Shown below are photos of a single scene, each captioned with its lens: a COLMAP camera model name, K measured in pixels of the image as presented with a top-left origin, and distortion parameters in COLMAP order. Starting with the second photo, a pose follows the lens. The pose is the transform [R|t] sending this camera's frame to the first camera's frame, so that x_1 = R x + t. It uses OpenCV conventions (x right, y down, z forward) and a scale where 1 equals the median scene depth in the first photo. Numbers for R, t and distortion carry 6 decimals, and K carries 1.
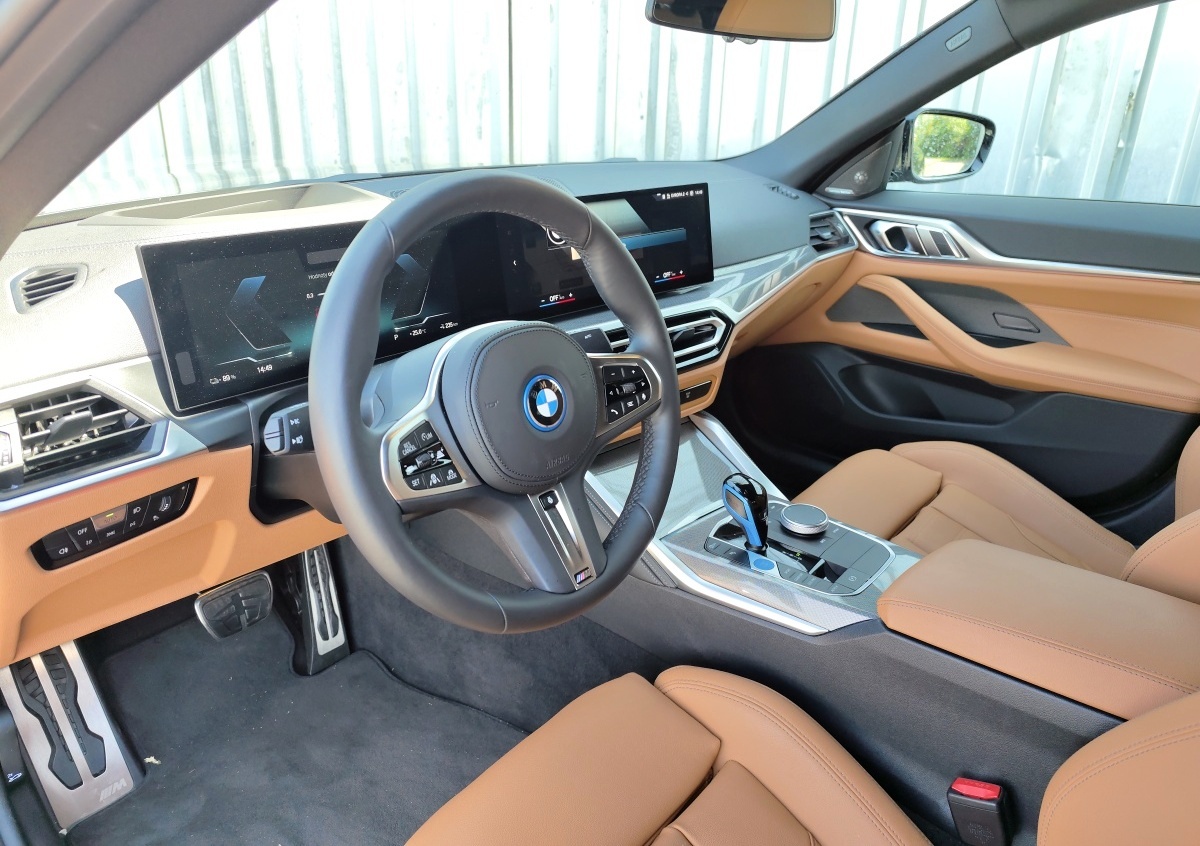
lens RADIAL K [[805.3, 0, 617.4], [0, 805.3, 405.3], [0, 0, 1]] dist [0.018317, 0.000336]
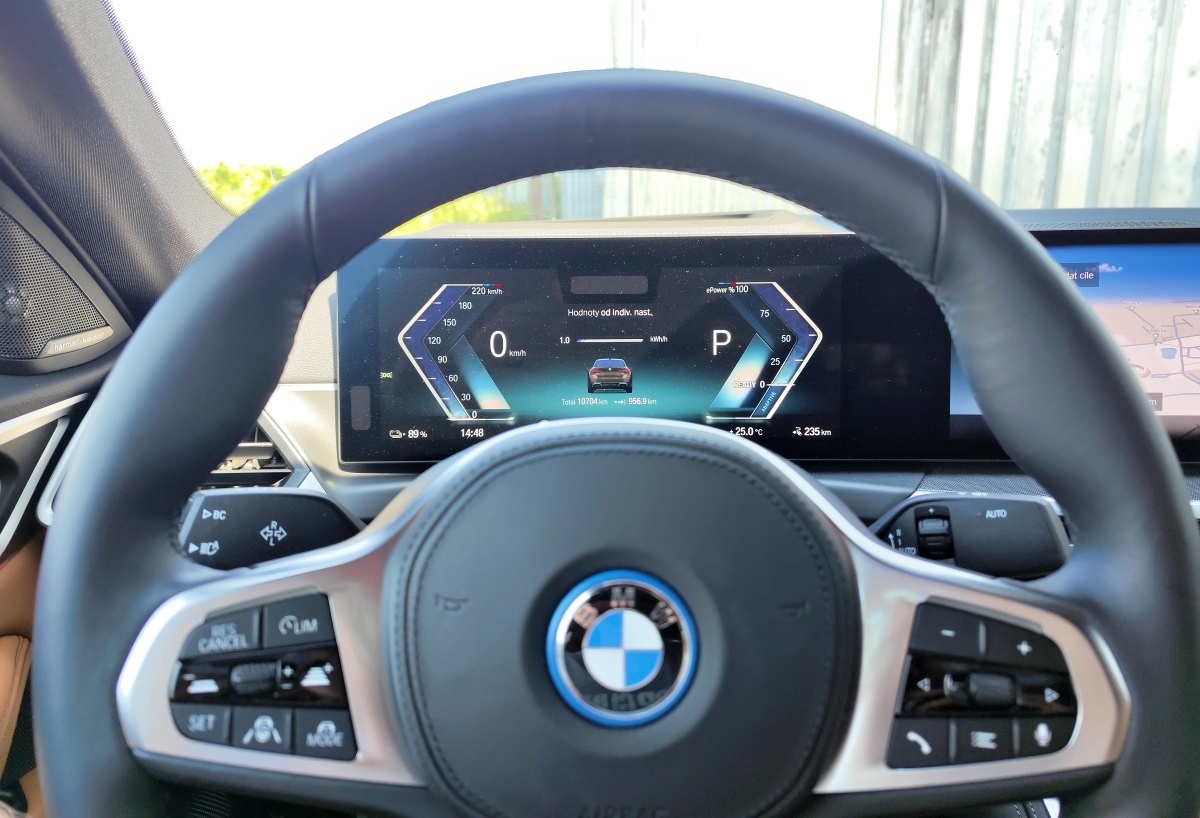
lens RADIAL K [[829.4, 0, 595.5], [0, 829.4, 363.4], [0, 0, 1]] dist [0.007981, -0.003710]
pose [[0.642620, 0.129089, -0.755232, 0.076256], [-0.256407, 0.965103, -0.053213, -0.046141], [0.722008, 0.227842, 0.653294, 0.305425]]
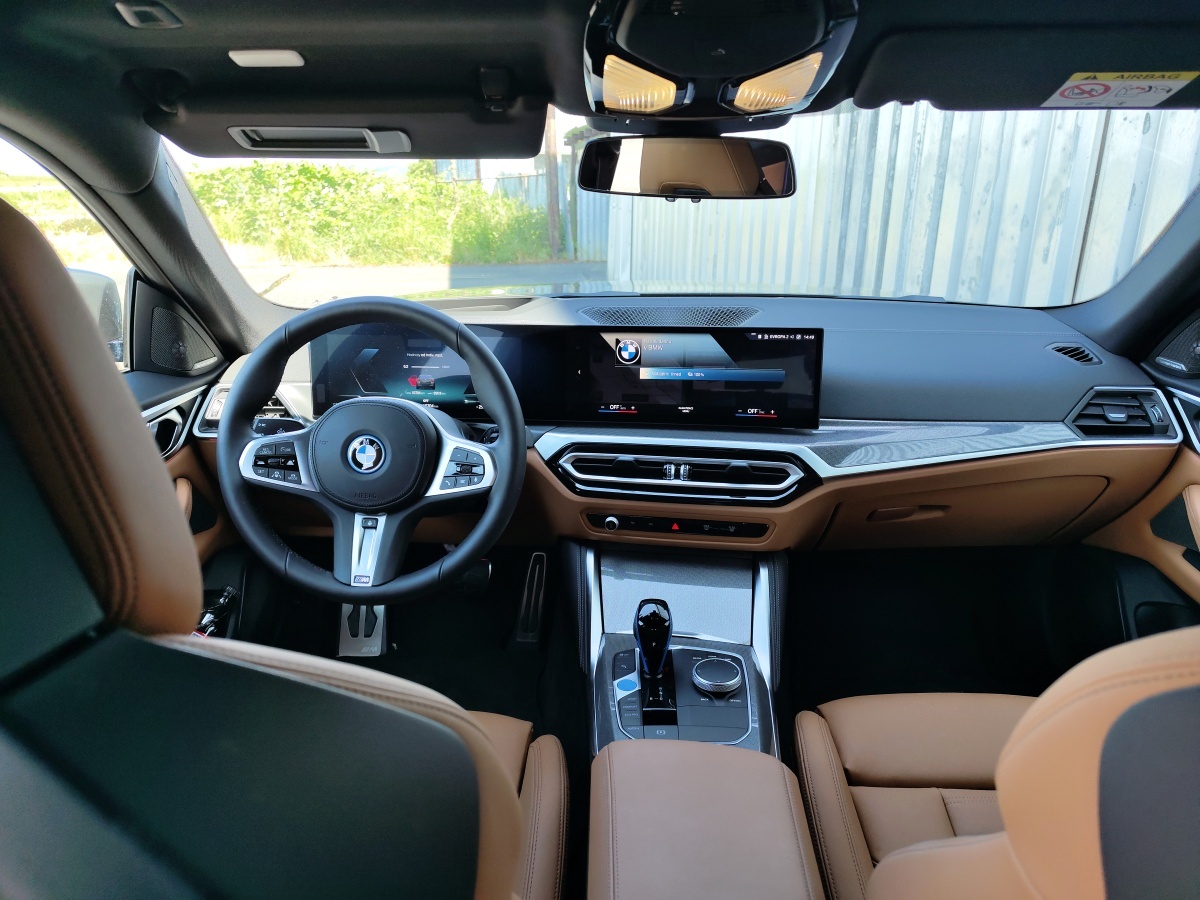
lens RADIAL K [[812.0, 0, 600.0], [0, 812.0, 450.0], [0, 0, 1]] dist [0.007510, 0.000033]
pose [[0.615716, 0.225528, -0.755004, 0.556754], [-0.277286, 0.958893, 0.060302, -0.094033], [0.737568, 0.172224, 0.652942, 0.148635]]
